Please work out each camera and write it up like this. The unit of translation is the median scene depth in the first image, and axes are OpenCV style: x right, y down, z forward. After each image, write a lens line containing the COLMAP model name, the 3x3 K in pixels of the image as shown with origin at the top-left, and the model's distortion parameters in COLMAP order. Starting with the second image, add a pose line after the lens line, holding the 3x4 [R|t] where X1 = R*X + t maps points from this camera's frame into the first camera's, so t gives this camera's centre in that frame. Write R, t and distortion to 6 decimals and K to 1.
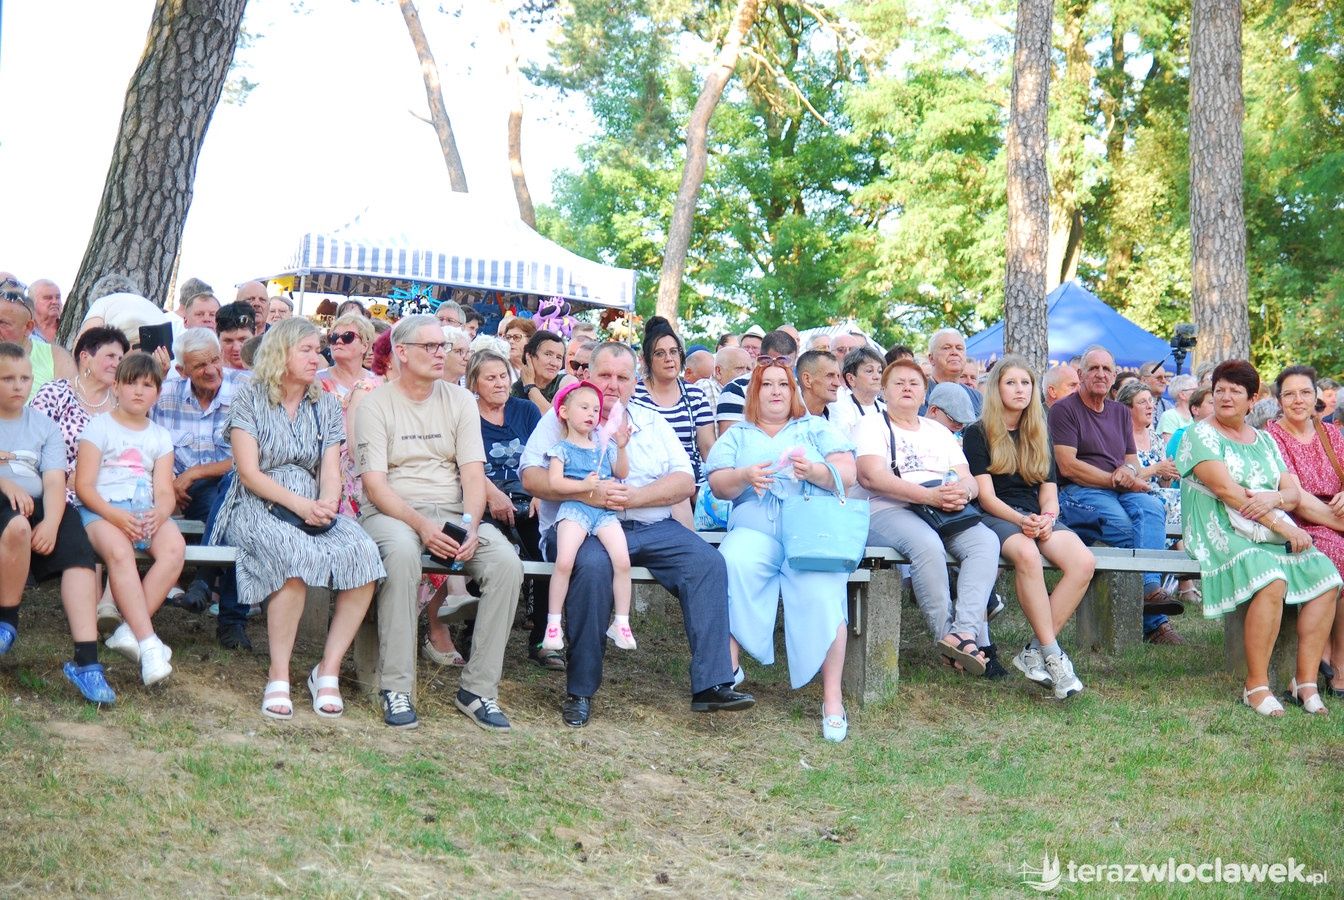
lens RADIAL K [[2716.3, 0, 669.8], [0, 2716.3, 448.1], [0, 0, 1]] dist [0.253256, 0.000000]
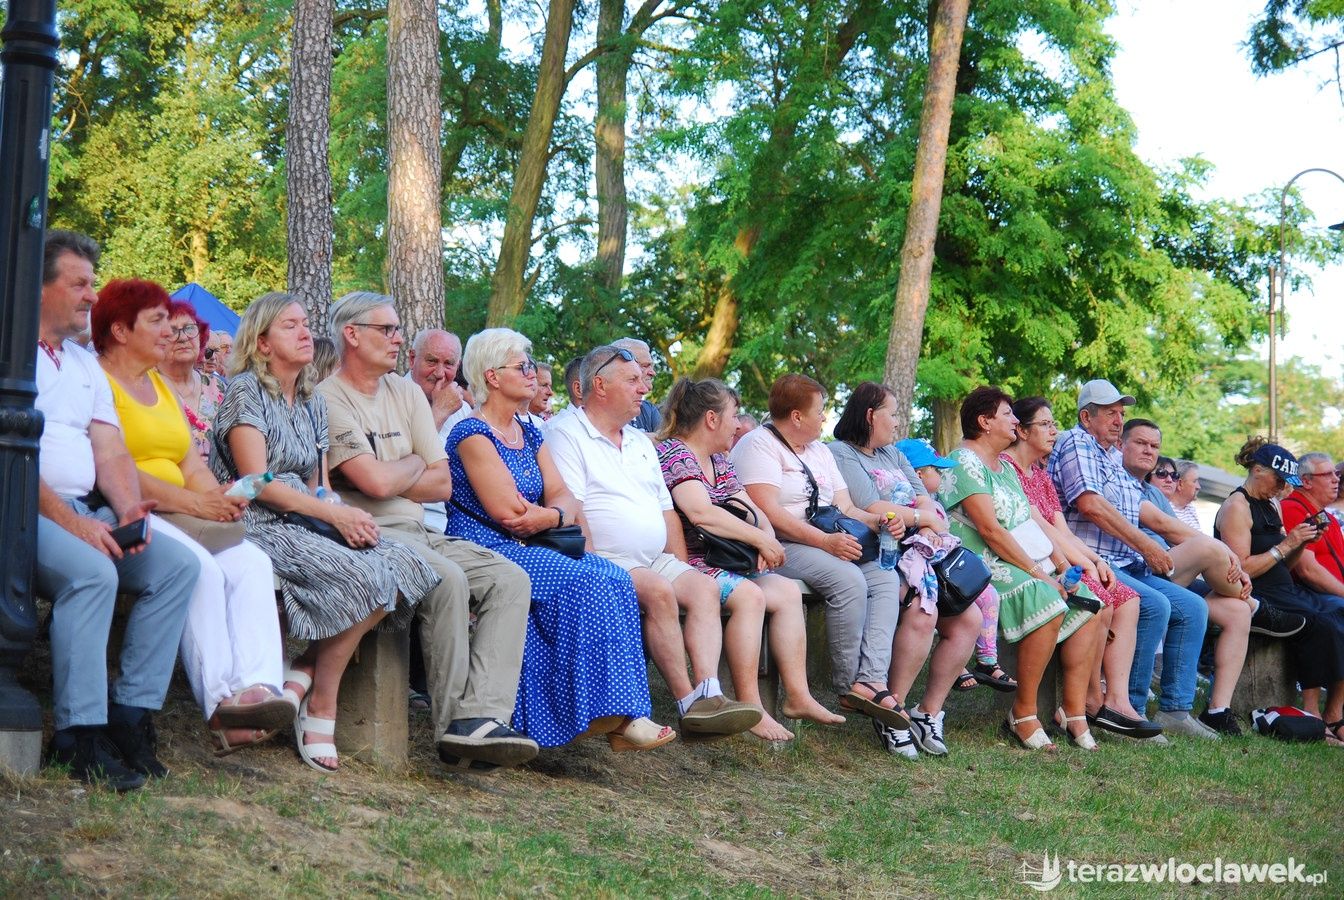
lens RADIAL K [[2716.3, 0, 674.0], [0, 2716.3, 449.5], [0, 0, 1]] dist [0.253256, 0.000000]
pose [[0.887073, 0.032461, 0.460486, -0.189578], [-0.030777, 0.999464, -0.011167, 0.002757], [-0.460602, -0.004267, 0.887597, 0.102210]]
